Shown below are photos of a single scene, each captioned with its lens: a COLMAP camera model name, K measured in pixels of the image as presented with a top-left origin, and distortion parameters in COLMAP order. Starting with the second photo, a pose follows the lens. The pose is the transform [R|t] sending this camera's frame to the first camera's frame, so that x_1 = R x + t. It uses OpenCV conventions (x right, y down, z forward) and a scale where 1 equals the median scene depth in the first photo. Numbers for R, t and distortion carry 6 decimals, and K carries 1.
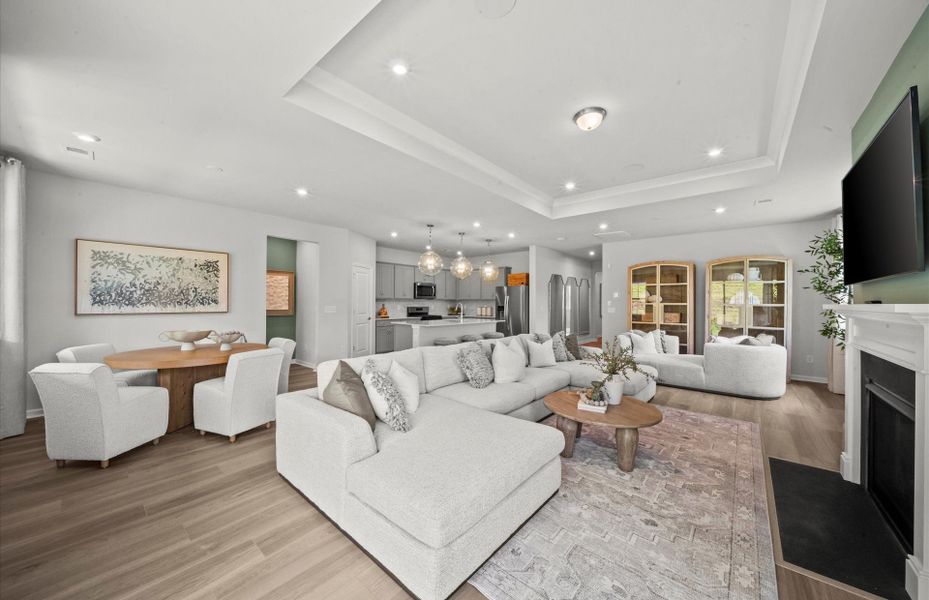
lens RADIAL K [[327.2, 0, 466.8], [0, 327.2, 300.9], [0, 0, 1]] dist [-0.001117, -0.000138]
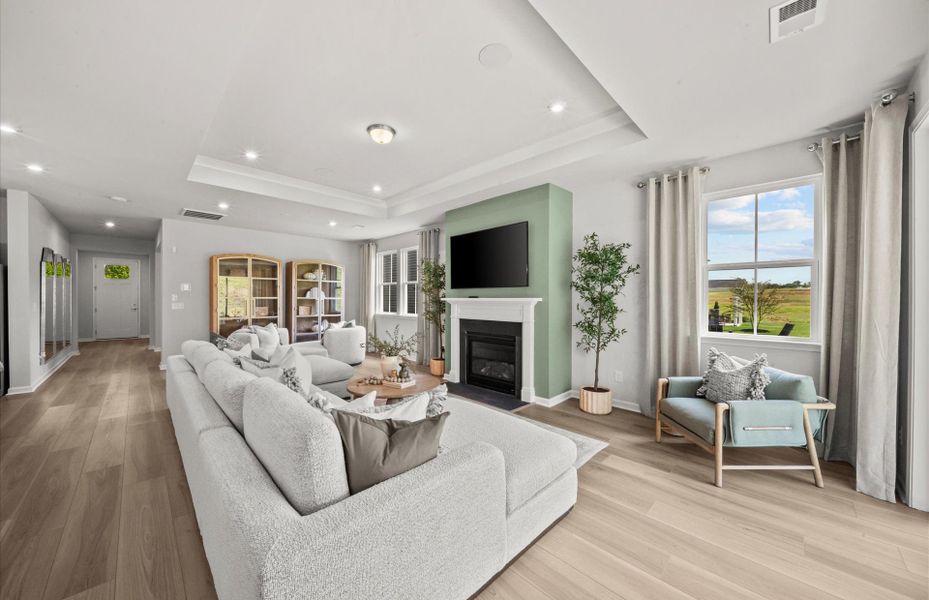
lens RADIAL K [[327.2, 0, 466.1], [0, 327.2, 300.8], [0, 0, 1]] dist [-0.001117, -0.000138]
pose [[0.084569, -0.015372, 0.996299, -0.507943], [-0.005786, 0.999857, 0.015918, -0.002854], [-0.996401, -0.007111, 0.084468, 0.428360]]
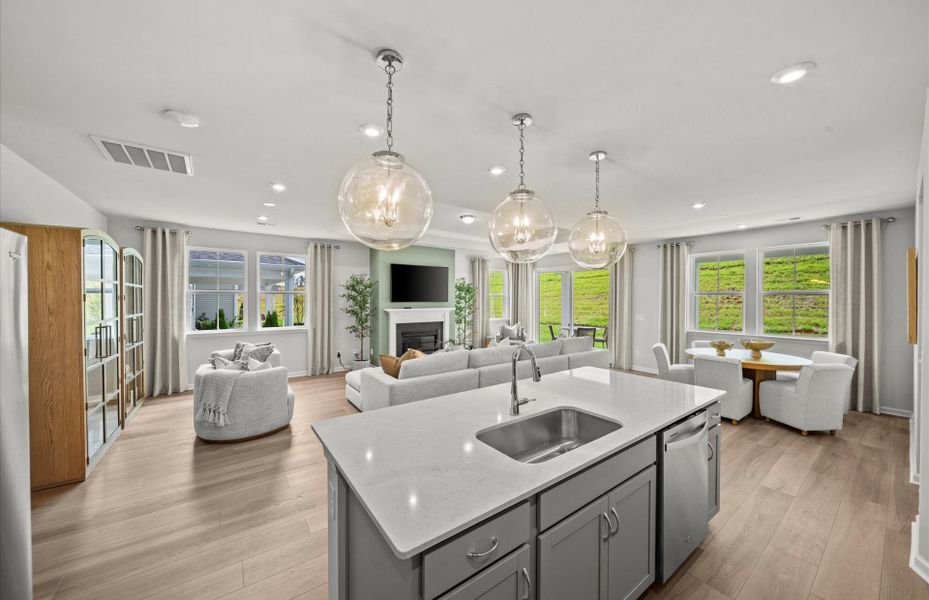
lens RADIAL K [[327.2, 0, 464.9], [0, 327.2, 300.3], [0, 0, 1]] dist [-0.001117, -0.000138]
pose [[-0.971398, -0.012507, 0.237126, -0.057624], [-0.011678, 0.999920, 0.004900, -0.048565], [-0.237168, 0.001991, -0.971467, 2.049702]]
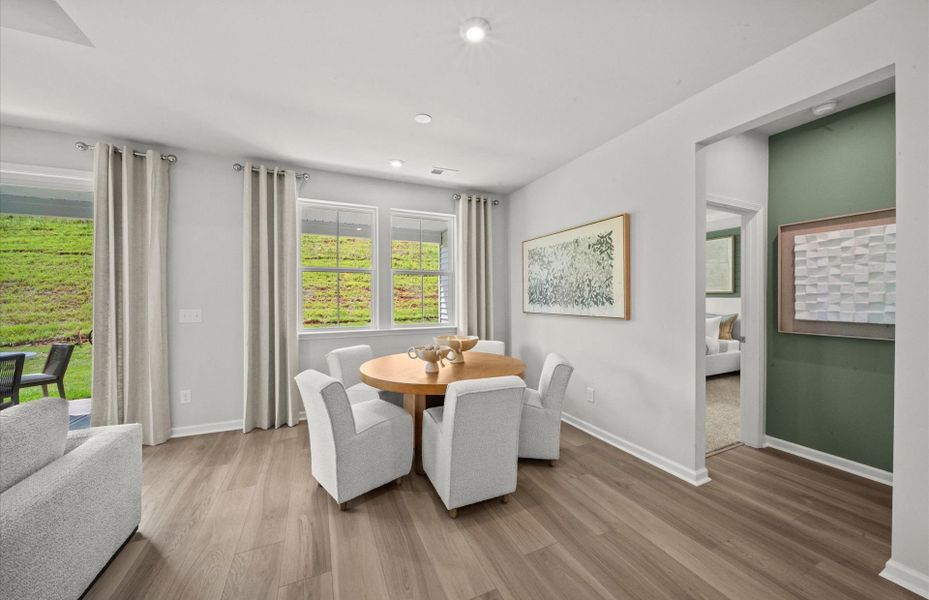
lens RADIAL K [[327.2, 0, 464.7], [0, 327.2, 297.1], [0, 0, 1]] dist [-0.001117, -0.000138]
pose [[-0.427641, -0.011844, -0.903871, -0.121087], [-0.001480, 0.999922, -0.012402, 0.004720], [0.903948, -0.003966, -0.427625, 1.112729]]
